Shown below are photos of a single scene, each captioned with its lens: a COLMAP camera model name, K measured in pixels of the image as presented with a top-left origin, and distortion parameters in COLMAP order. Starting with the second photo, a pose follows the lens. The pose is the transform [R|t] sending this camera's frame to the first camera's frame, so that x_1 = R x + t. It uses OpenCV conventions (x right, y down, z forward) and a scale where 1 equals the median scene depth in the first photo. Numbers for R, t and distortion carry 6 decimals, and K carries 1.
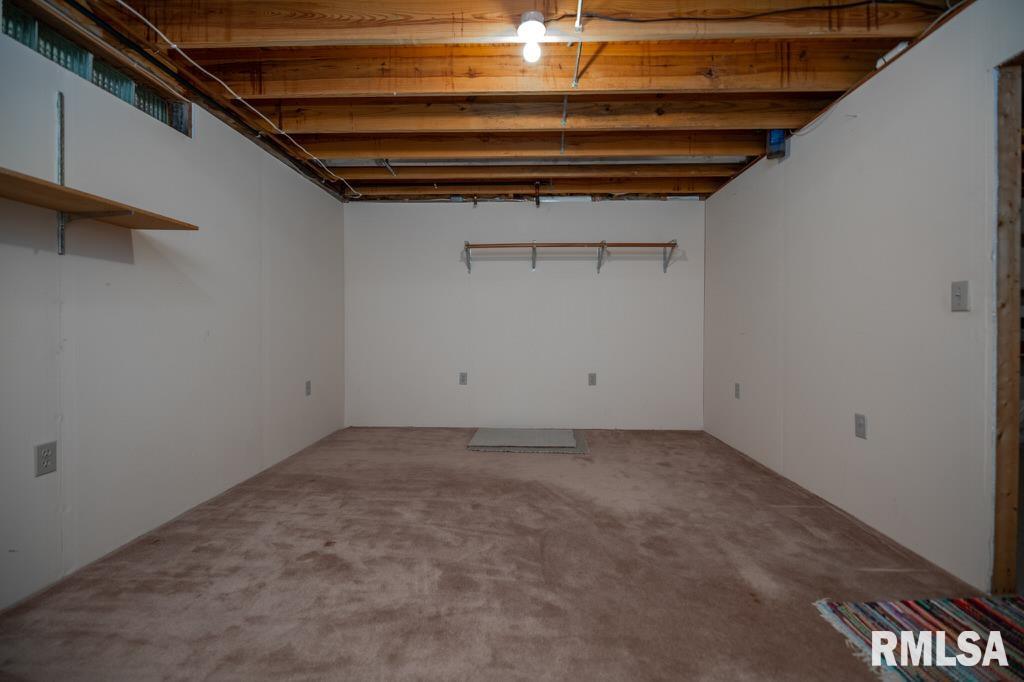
lens RADIAL K [[411.3, 0, 513.4], [0, 411.3, 336.4], [0, 0, 1]] dist [0.001052, -0.003883]
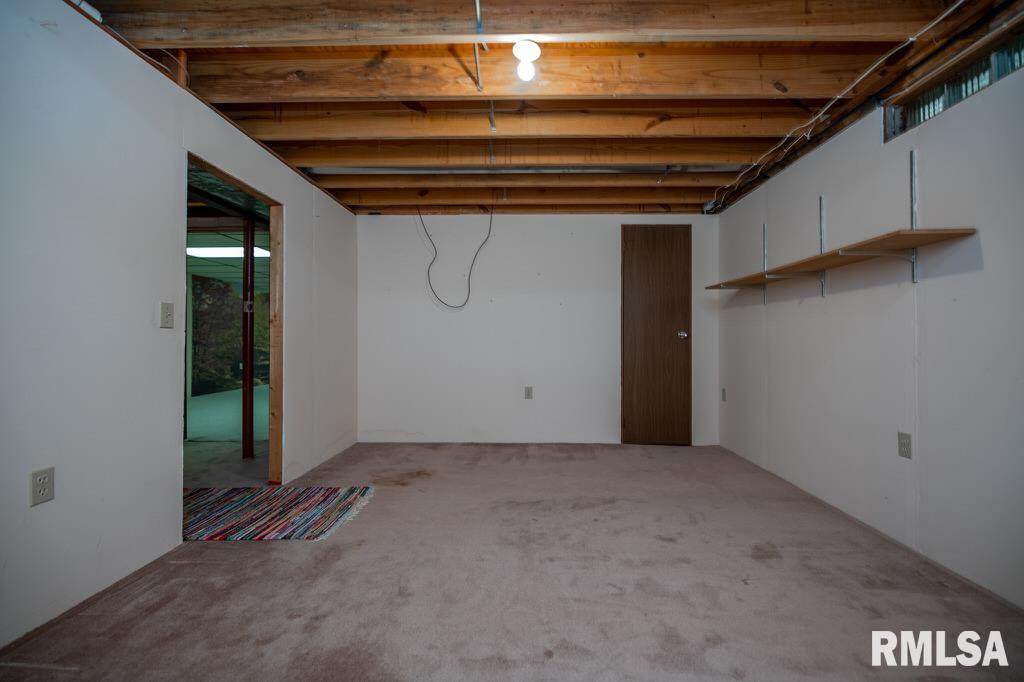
lens RADIAL K [[432.2, 0, 514.8], [0, 432.2, 335.3], [0, 0, 1]] dist [0.000090, -0.000128]
pose [[-0.999976, -0.001510, -0.006830, 0.088299], [-0.001533, 0.999993, 0.003390, -0.046272], [0.006825, 0.003401, -0.999971, 2.261557]]
